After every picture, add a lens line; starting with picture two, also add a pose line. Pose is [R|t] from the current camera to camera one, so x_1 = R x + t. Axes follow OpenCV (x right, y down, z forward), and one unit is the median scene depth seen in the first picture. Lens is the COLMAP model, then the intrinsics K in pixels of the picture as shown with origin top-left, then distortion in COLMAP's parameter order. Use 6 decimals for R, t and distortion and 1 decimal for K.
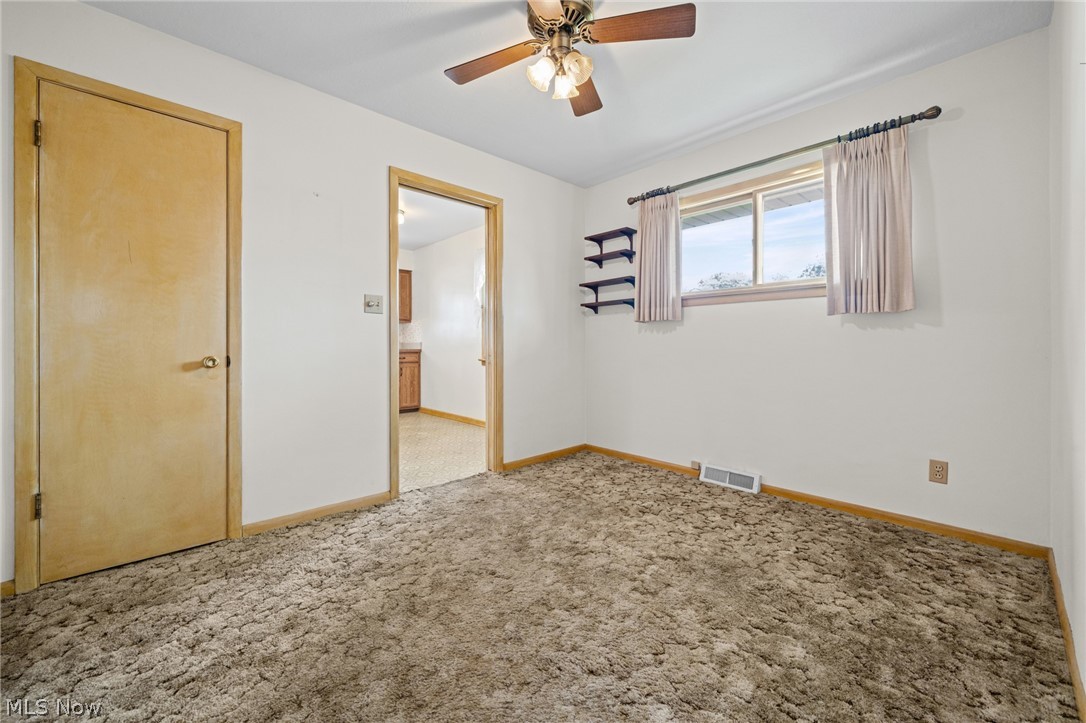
lens RADIAL K [[427.5, 0, 547.9], [0, 427.5, 354.0], [0, 0, 1]] dist [-0.004358, 0.000357]
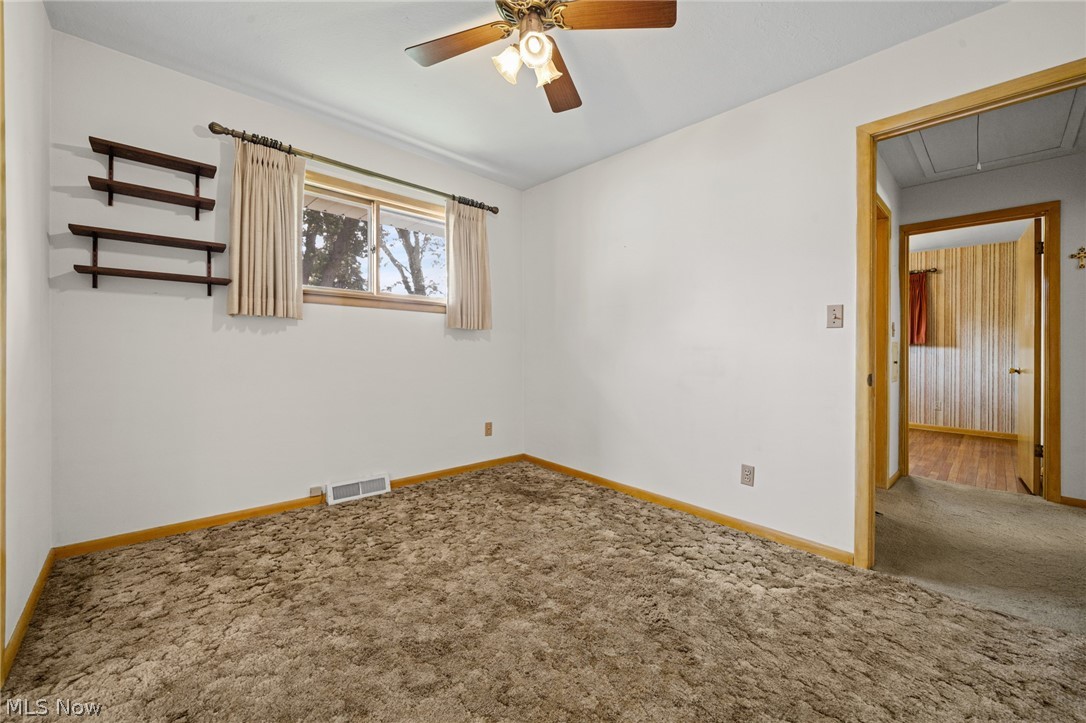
lens RADIAL K [[427.5, 0, 539.9], [0, 427.5, 350.9], [0, 0, 1]] dist [-0.004358, 0.000357]
pose [[0.003232, -0.002886, 0.999991, -0.646777], [0.004428, 0.999986, 0.002872, -0.024562], [-0.999985, 0.004418, 0.003245, 0.715179]]
